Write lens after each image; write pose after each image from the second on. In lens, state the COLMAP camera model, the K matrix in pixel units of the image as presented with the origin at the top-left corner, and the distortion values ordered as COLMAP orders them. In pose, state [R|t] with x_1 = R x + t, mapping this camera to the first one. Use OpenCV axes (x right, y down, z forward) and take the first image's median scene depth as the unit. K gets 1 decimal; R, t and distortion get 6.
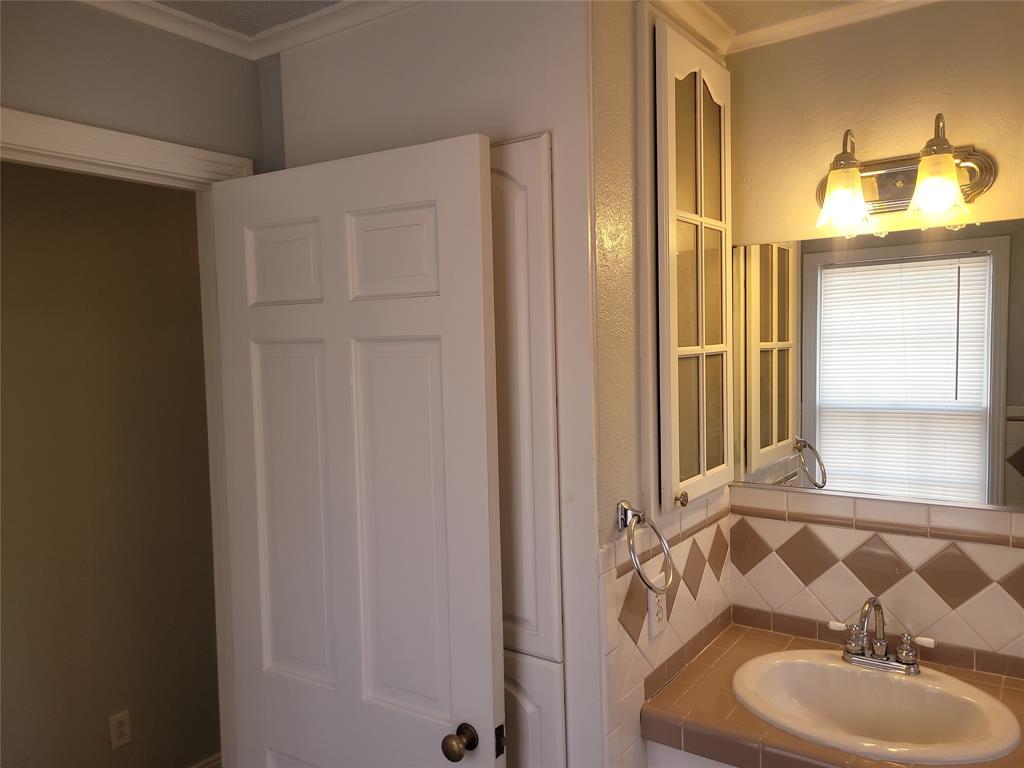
lens RADIAL K [[775.0, 0, 504.8], [0, 775.0, 380.2], [0, 0, 1]] dist [0.056297, -0.042834]
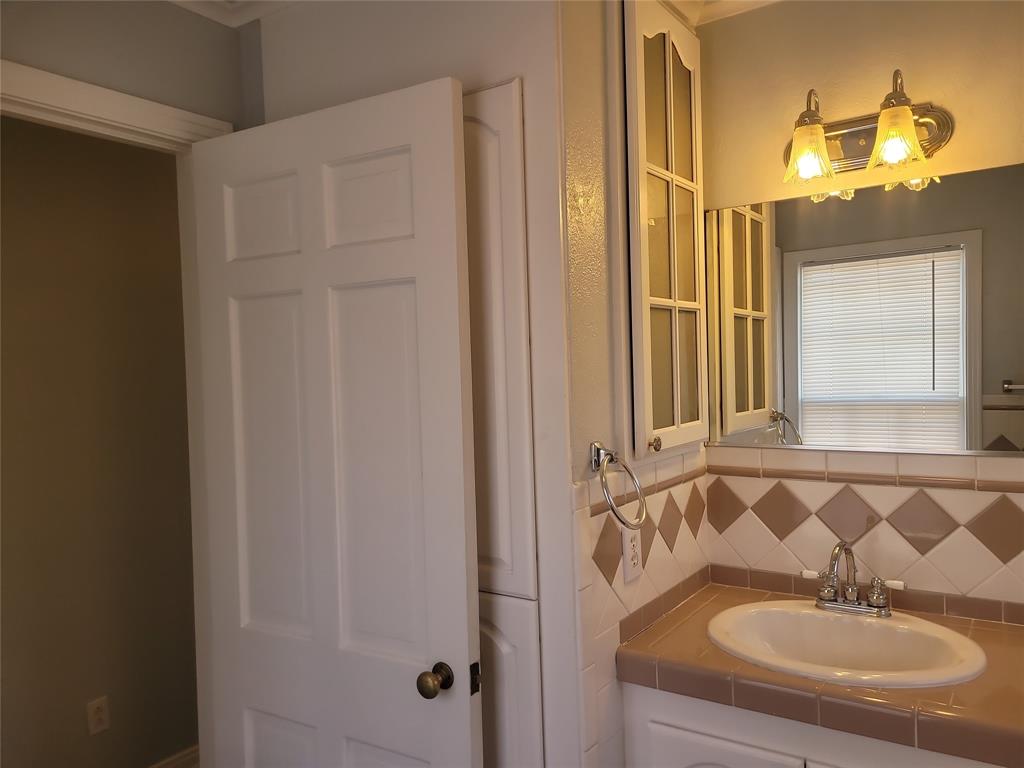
lens RADIAL K [[775.0, 0, 514.9], [0, 775.0, 389.9], [0, 0, 1]] dist [0.056297, -0.042834]
pose [[0.999812, -0.005153, 0.018709, 0.024874], [0.005800, 0.999381, -0.034702, 0.112232], [-0.018518, 0.034804, 0.999223, -0.012836]]
